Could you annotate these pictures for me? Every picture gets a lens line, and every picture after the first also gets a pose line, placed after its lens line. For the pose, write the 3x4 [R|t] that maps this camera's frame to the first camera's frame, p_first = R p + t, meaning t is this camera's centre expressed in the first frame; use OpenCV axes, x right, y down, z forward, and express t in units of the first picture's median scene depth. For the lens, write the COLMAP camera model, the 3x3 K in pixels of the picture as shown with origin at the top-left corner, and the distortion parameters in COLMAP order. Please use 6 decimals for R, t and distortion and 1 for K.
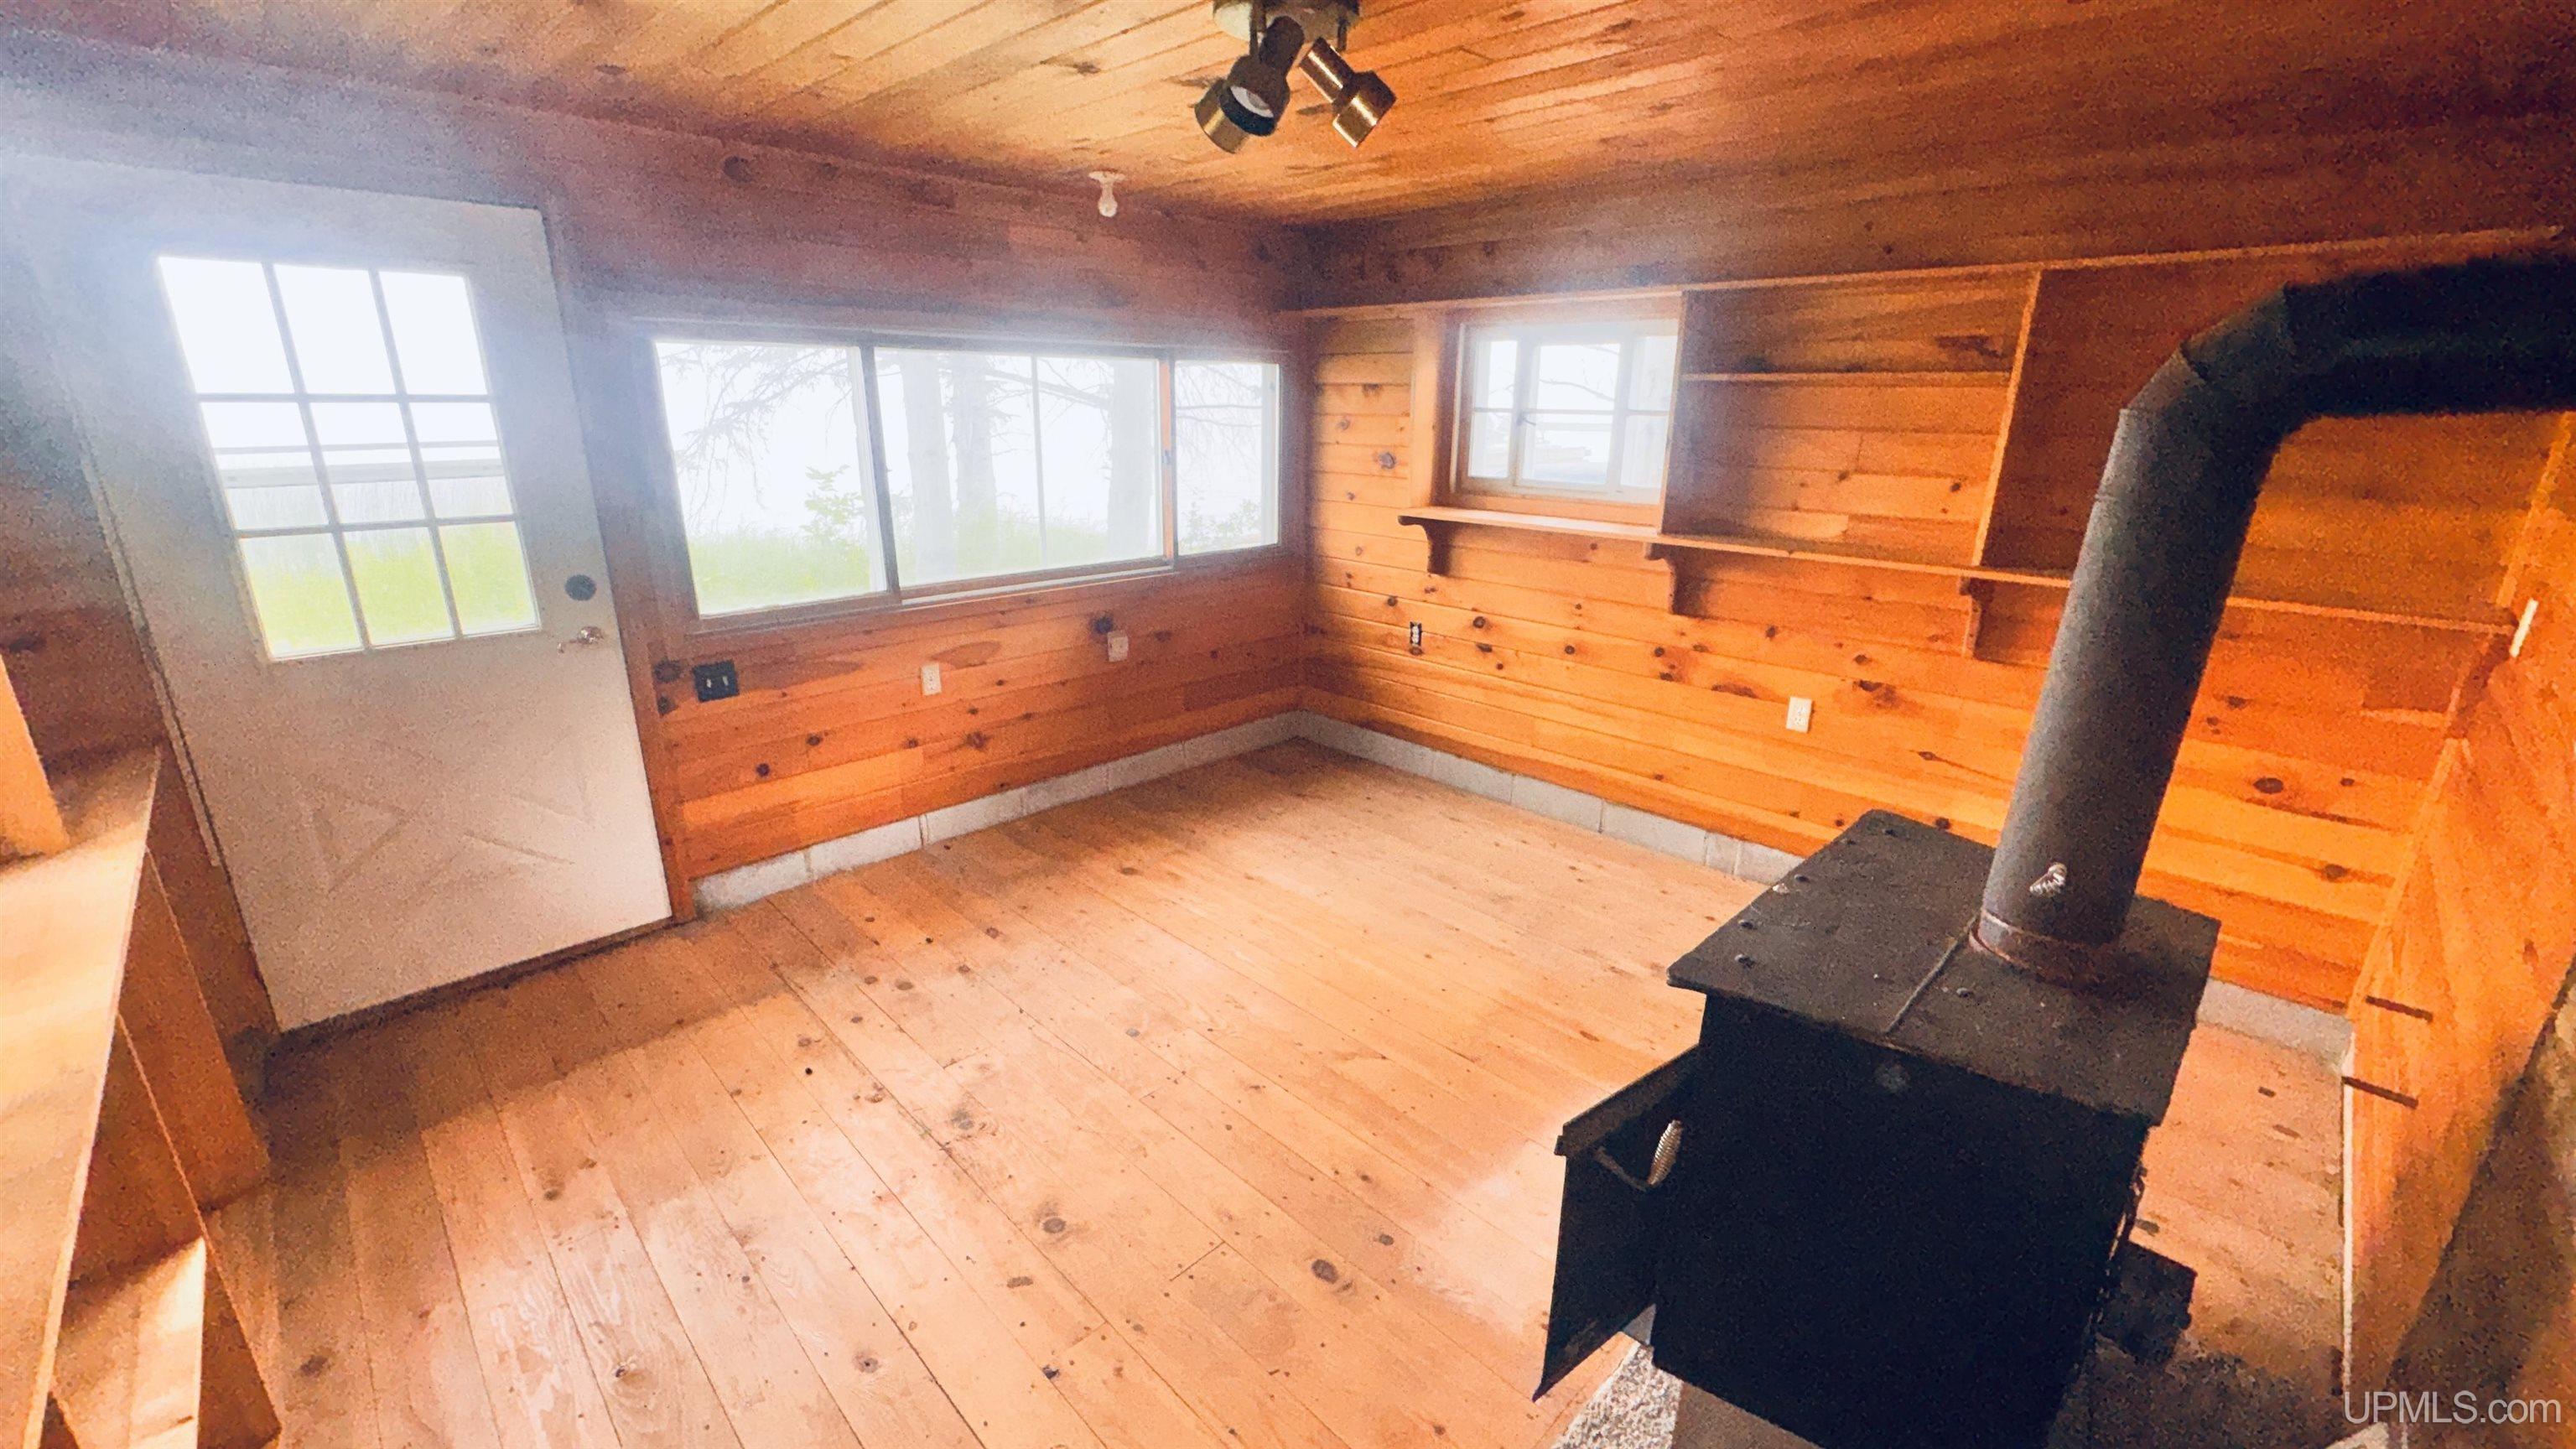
lens RADIAL K [[1025.9, 0, 1286.2], [0, 1025.9, 725.0], [0, 0, 1]] dist [-0.004287, -0.000911]
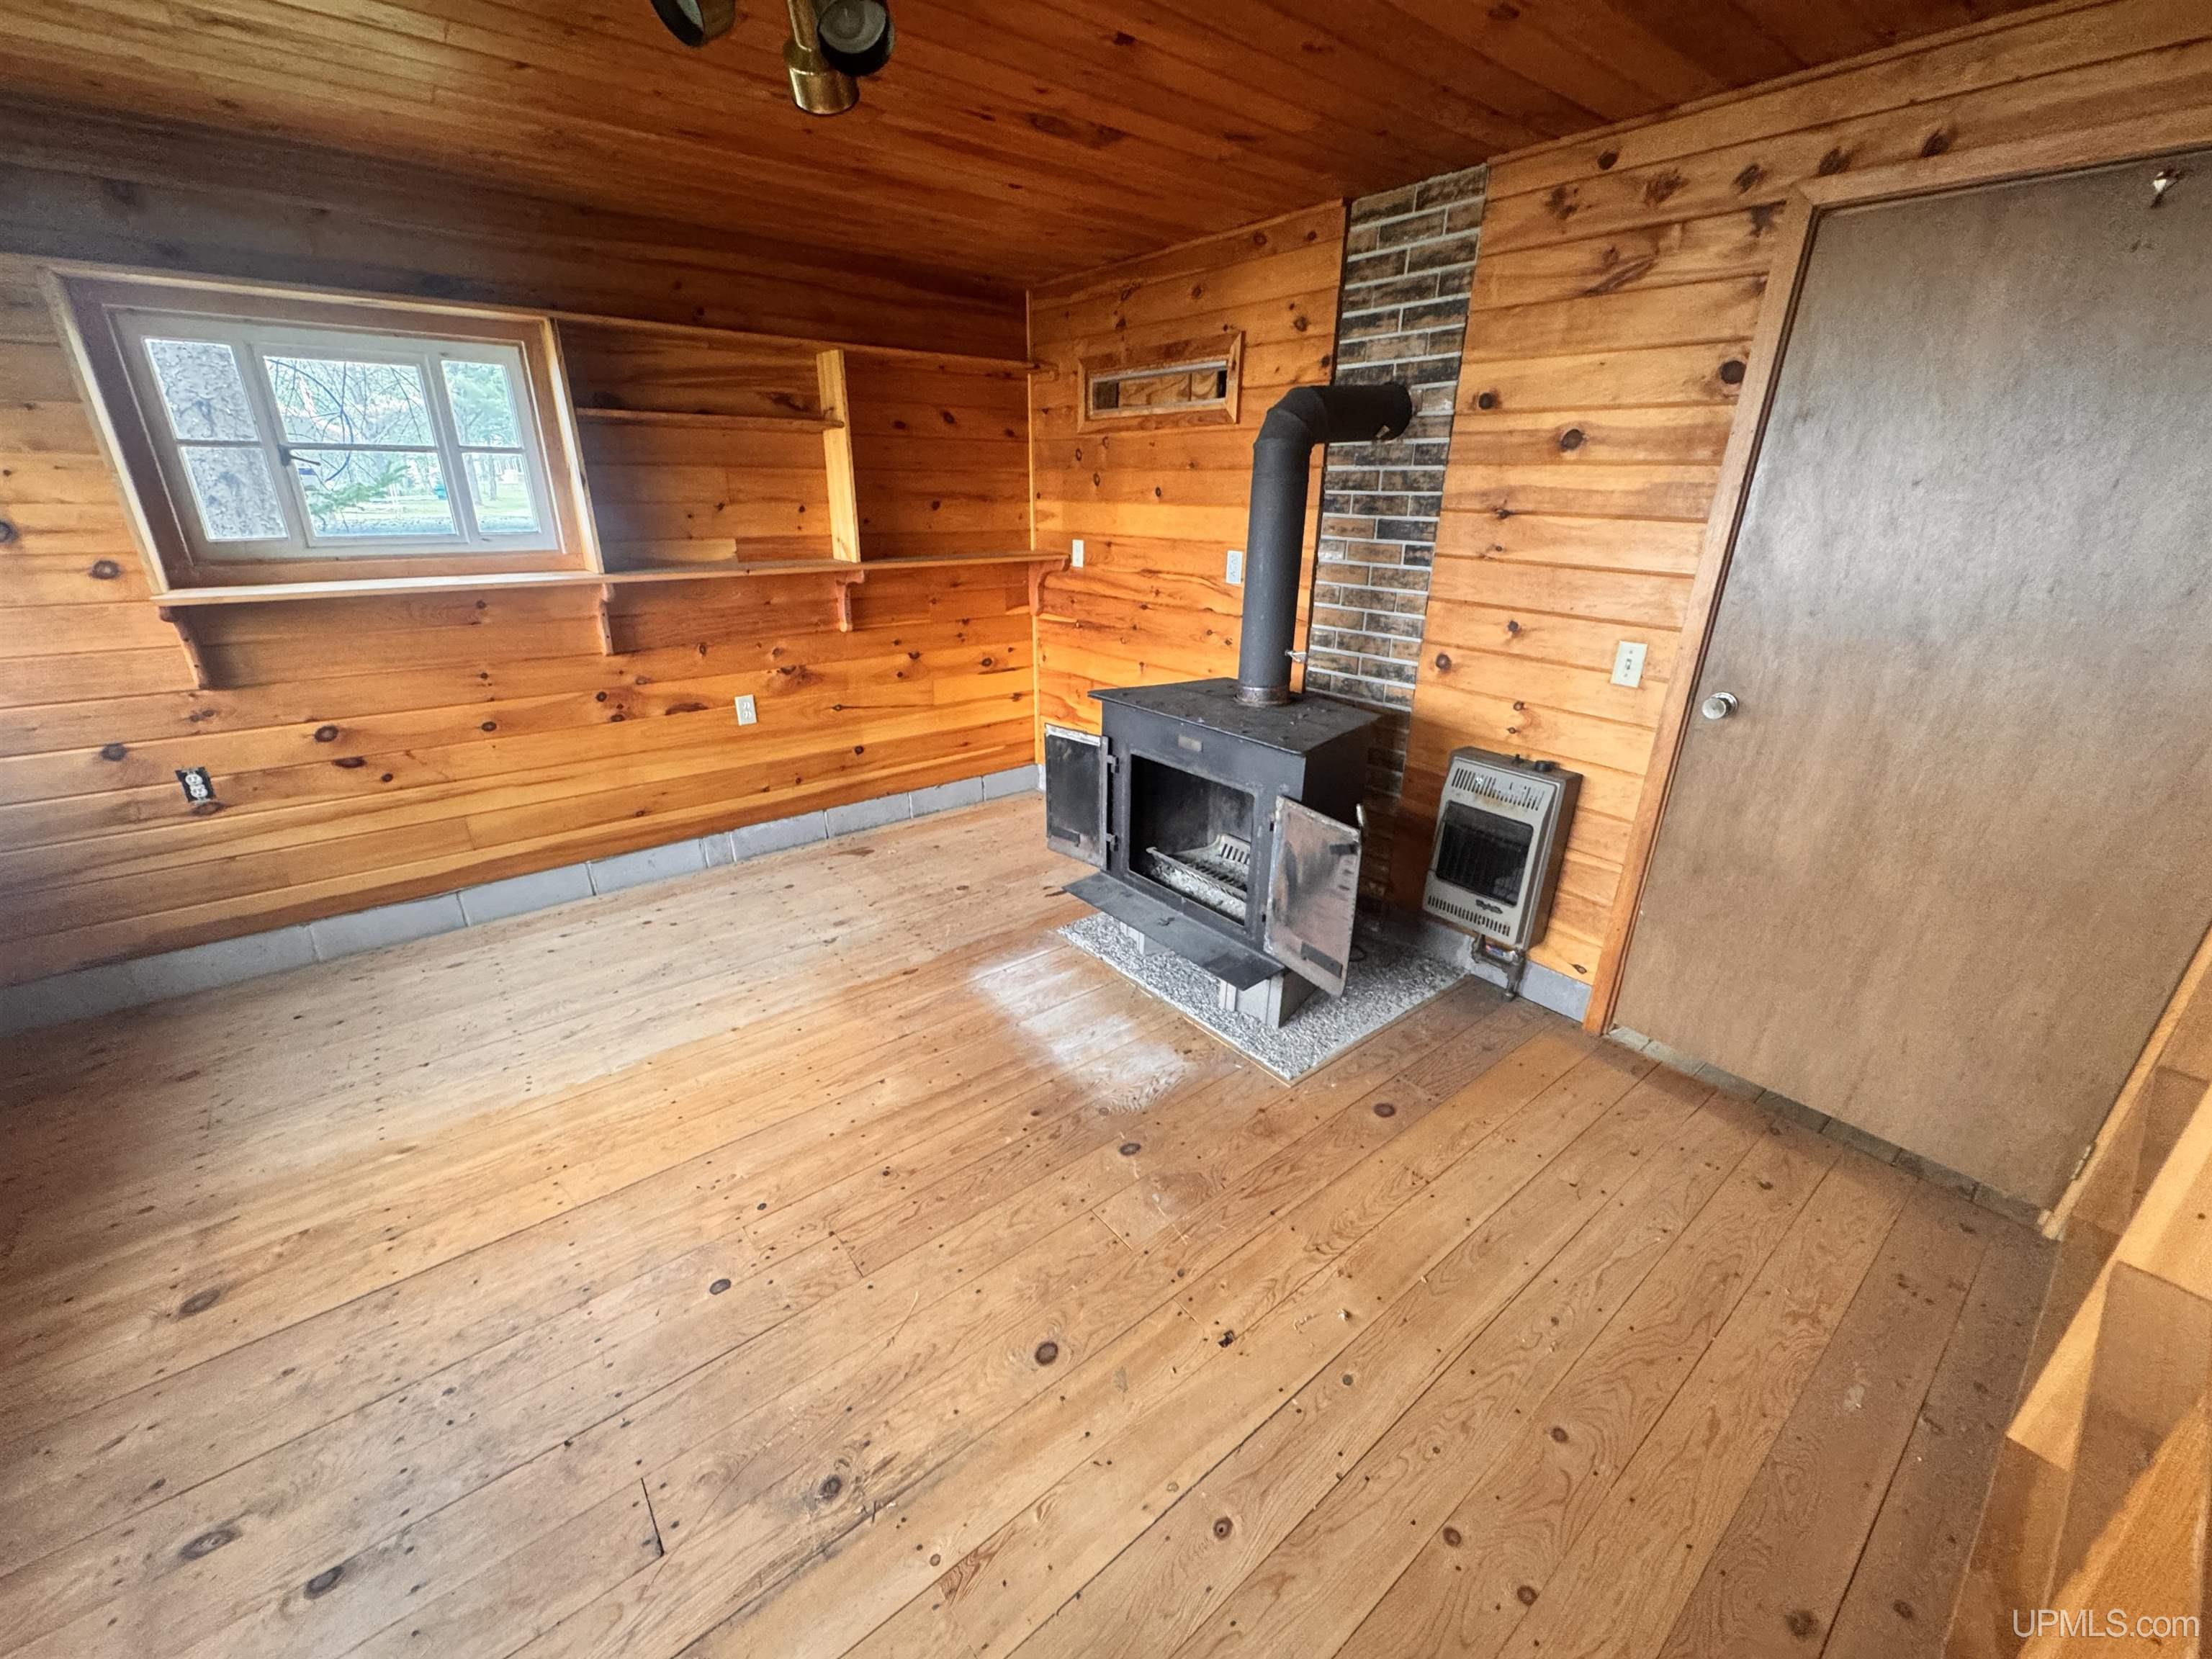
lens RADIAL K [[879.5, 0, 1102.3], [0, 879.5, 827.4], [0, 0, 1]] dist [-0.004150, 0.000256]
pose [[0.112738, -0.373342, 0.920818, -0.429753], [0.291095, 0.898475, 0.328644, -0.097227], [-0.950028, 0.230995, 0.209970, 0.382956]]
